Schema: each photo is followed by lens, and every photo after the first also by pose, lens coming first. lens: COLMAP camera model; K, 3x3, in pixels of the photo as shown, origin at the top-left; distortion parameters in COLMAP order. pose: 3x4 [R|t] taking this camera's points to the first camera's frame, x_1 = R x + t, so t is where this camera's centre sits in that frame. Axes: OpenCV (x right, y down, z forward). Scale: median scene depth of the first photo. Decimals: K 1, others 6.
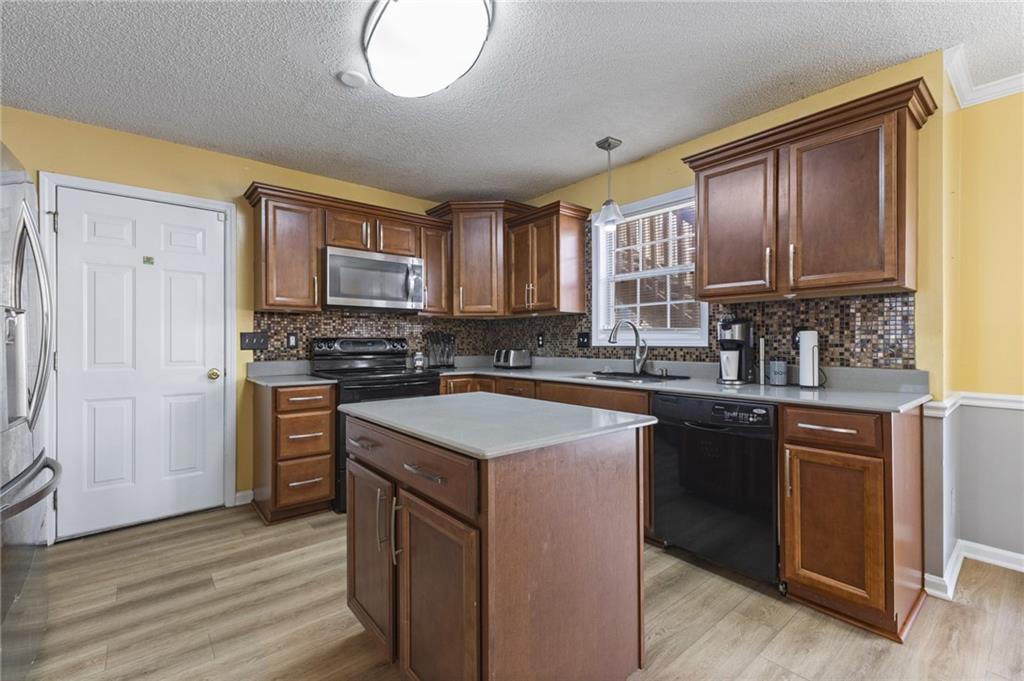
lens RADIAL K [[447.2, 0, 512.0], [0, 447.2, 340.5], [0, 0, 1]] dist [-0.000600, -0.000178]
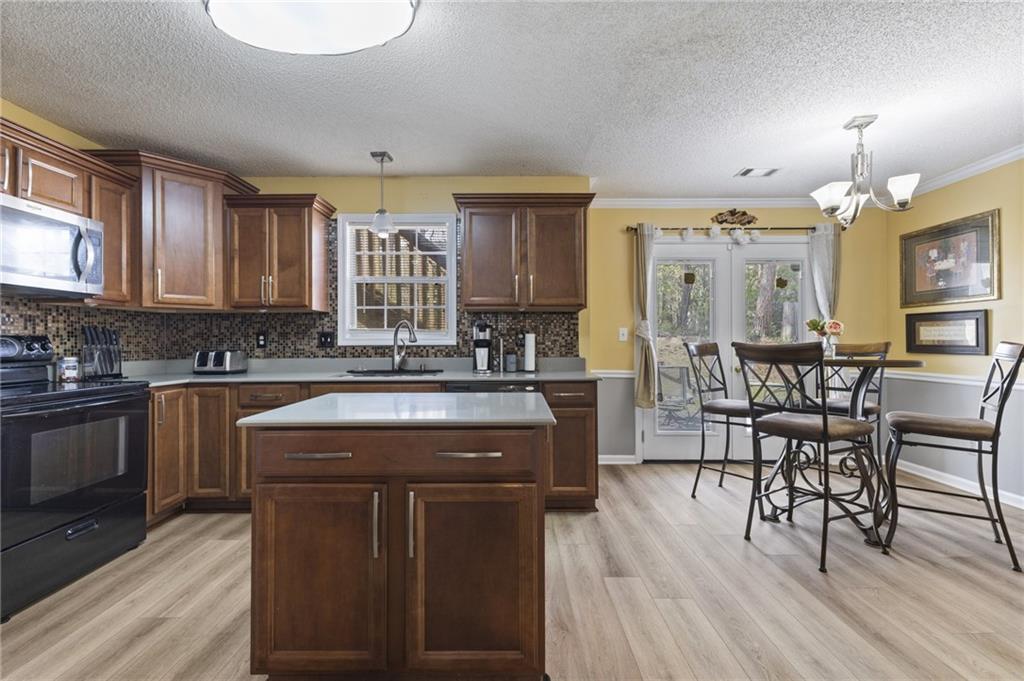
lens RADIAL K [[447.2, 0, 512.0], [0, 447.2, 340.5], [0, 0, 1]] dist [-0.000600, -0.000178]
pose [[0.636436, 0.001733, 0.771328, -0.341316], [-0.000384, 0.999998, -0.001930, 0.002483], [-0.771330, 0.000932, 0.636435, 0.064970]]
